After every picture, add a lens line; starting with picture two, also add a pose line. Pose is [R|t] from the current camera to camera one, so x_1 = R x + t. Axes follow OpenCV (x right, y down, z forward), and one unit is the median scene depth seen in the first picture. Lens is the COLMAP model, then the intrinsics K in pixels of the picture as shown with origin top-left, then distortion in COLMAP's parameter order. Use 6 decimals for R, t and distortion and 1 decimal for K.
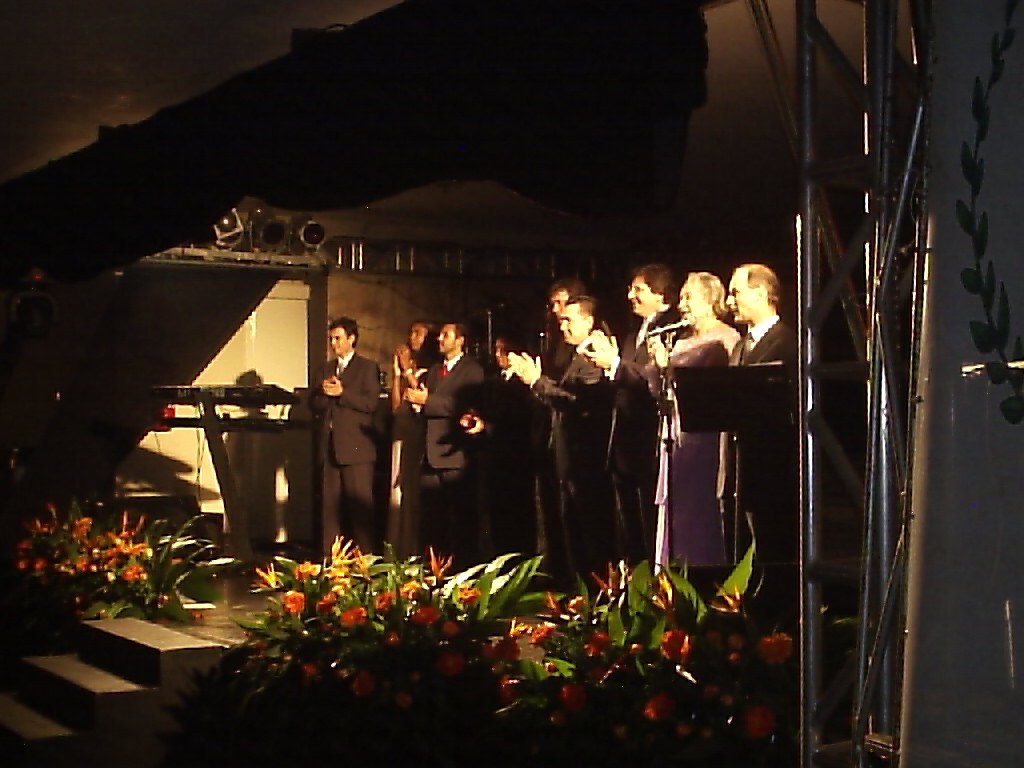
lens RADIAL K [[1597.6, 0, 512.0], [0, 1597.6, 384.0], [0, 0, 1]] dist [-0.037124, -0.063255]
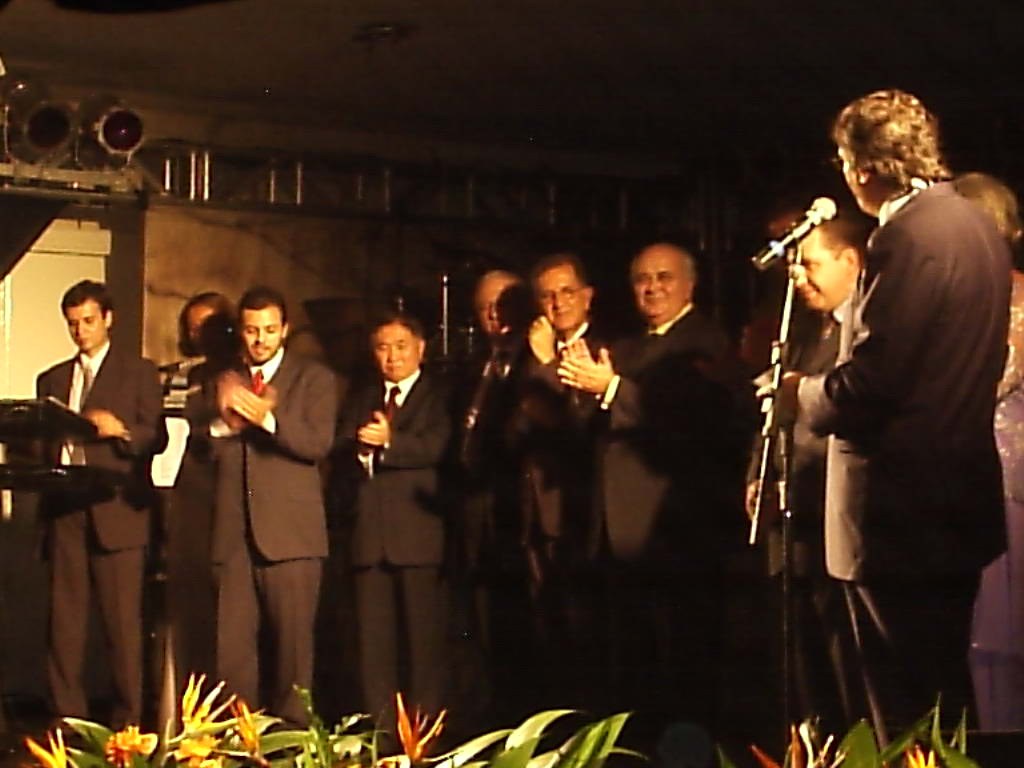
lens RADIAL K [[2628.7, 0, 512.0], [0, 2628.7, 384.0], [0, 0, 1]] dist [-0.053619, -0.088137]
pose [[0.999256, 0.008458, 0.037631, -0.044911], [-0.007448, 0.999611, -0.026891, 0.027997], [-0.037844, 0.026590, 0.998930, 0.193056]]
